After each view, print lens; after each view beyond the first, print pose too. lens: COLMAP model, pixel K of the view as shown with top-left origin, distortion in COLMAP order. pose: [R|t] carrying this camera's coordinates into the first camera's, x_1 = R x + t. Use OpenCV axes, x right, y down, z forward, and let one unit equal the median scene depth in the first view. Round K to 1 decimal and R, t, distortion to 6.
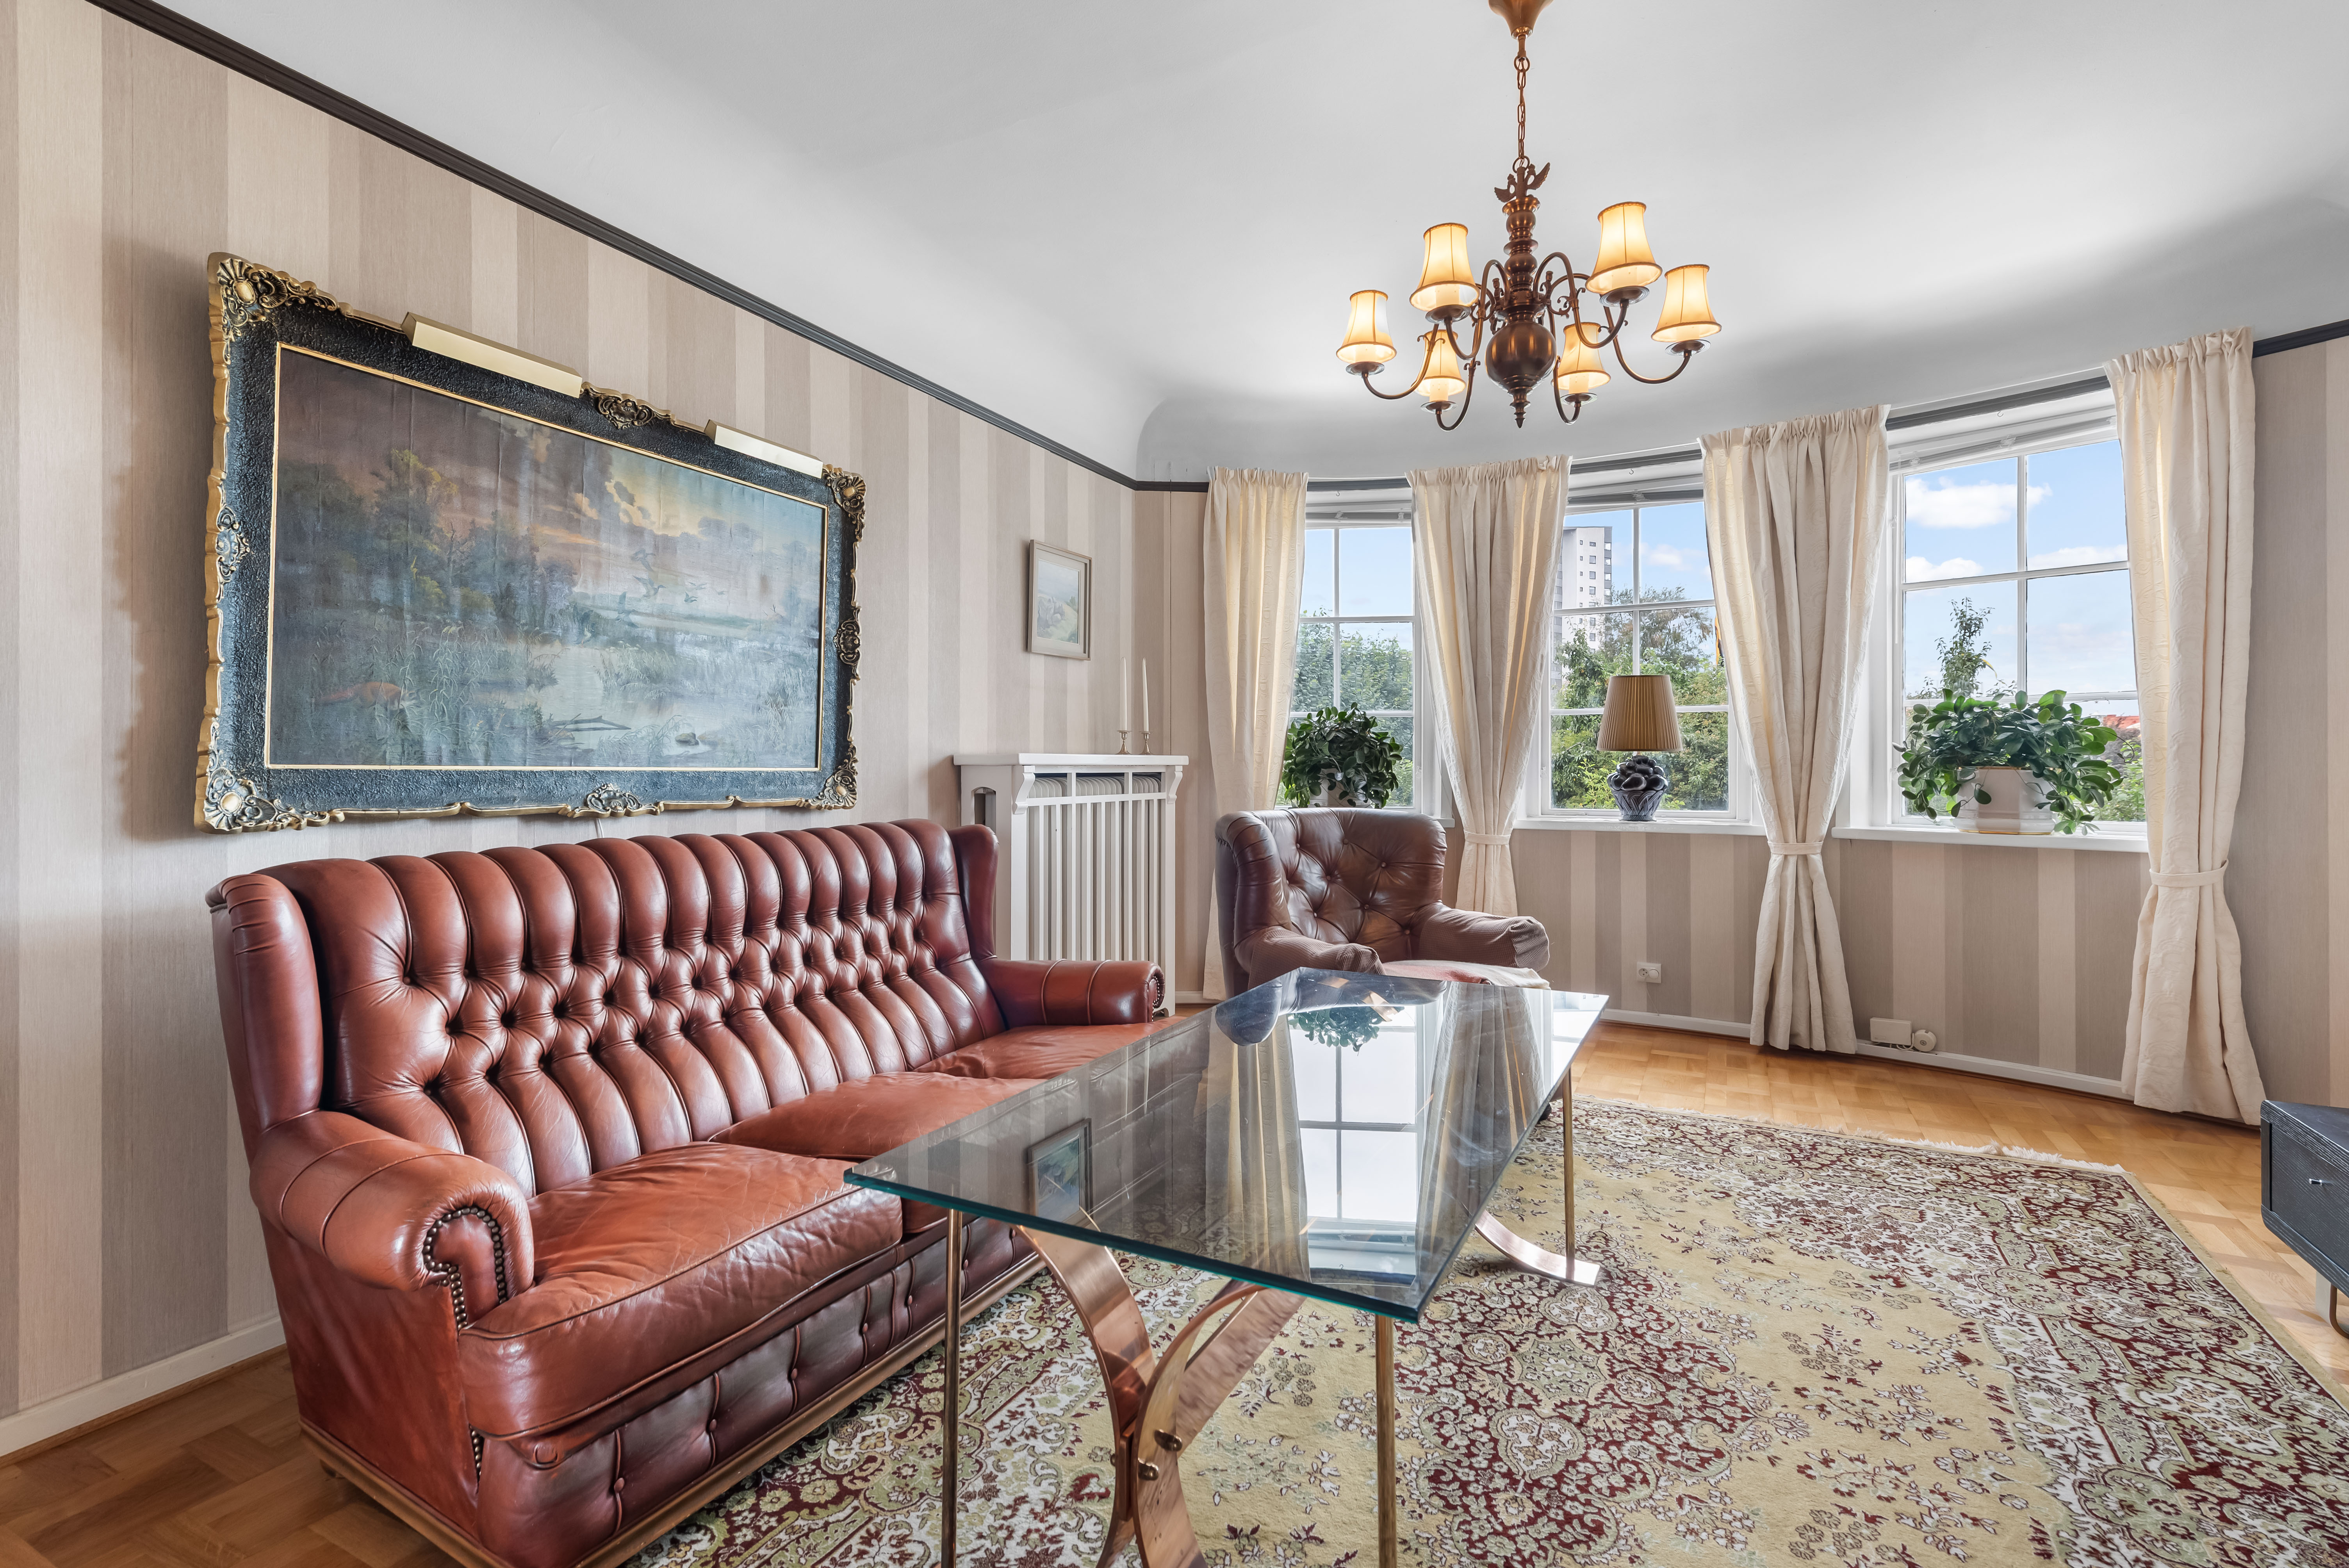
lens RADIAL K [[1078.6, 0, 1151.2], [0, 1078.6, 752.0], [0, 0, 1]] dist [0.034221, 0.001775]
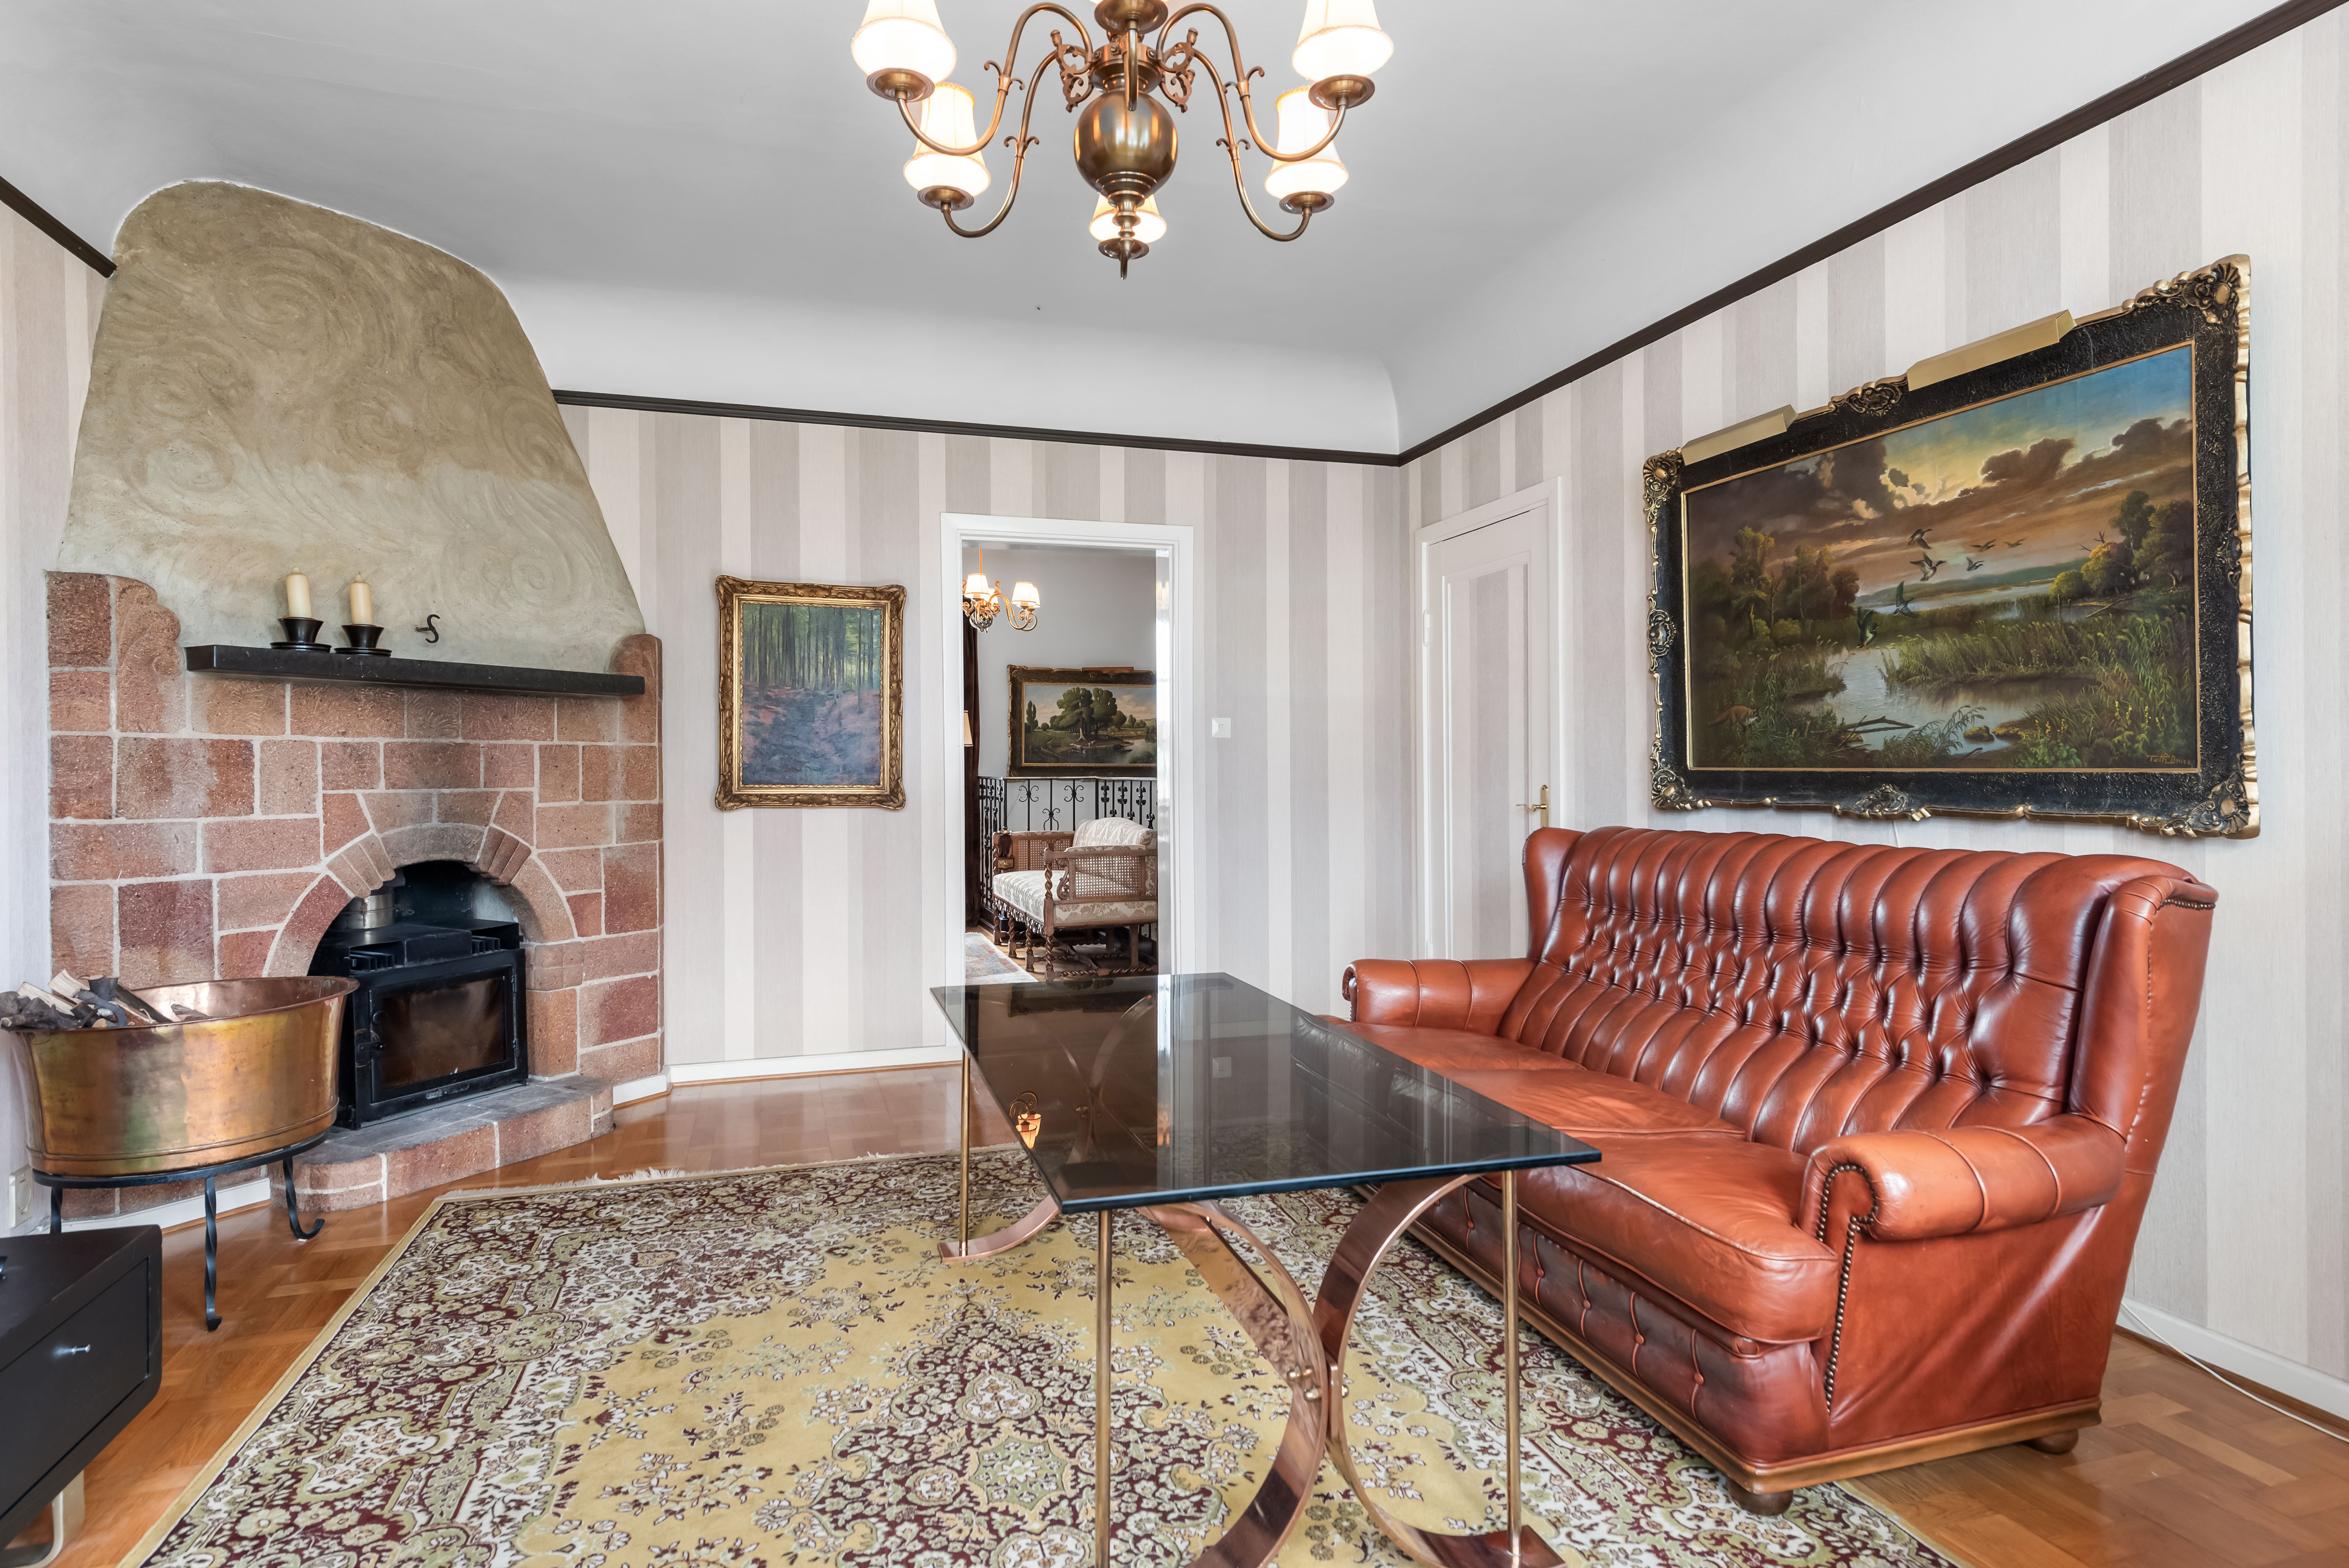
lens RADIAL K [[1232.4, 0, 1182.3], [0, 1232.4, 782.2], [0, 0, 1]] dist [0.004684, 0.000910]
pose [[-0.691399, -0.002832, -0.722468, 1.061082], [0.006478, 0.999928, -0.010119, 0.048681], [0.722445, -0.011677, -0.691330, 1.911606]]
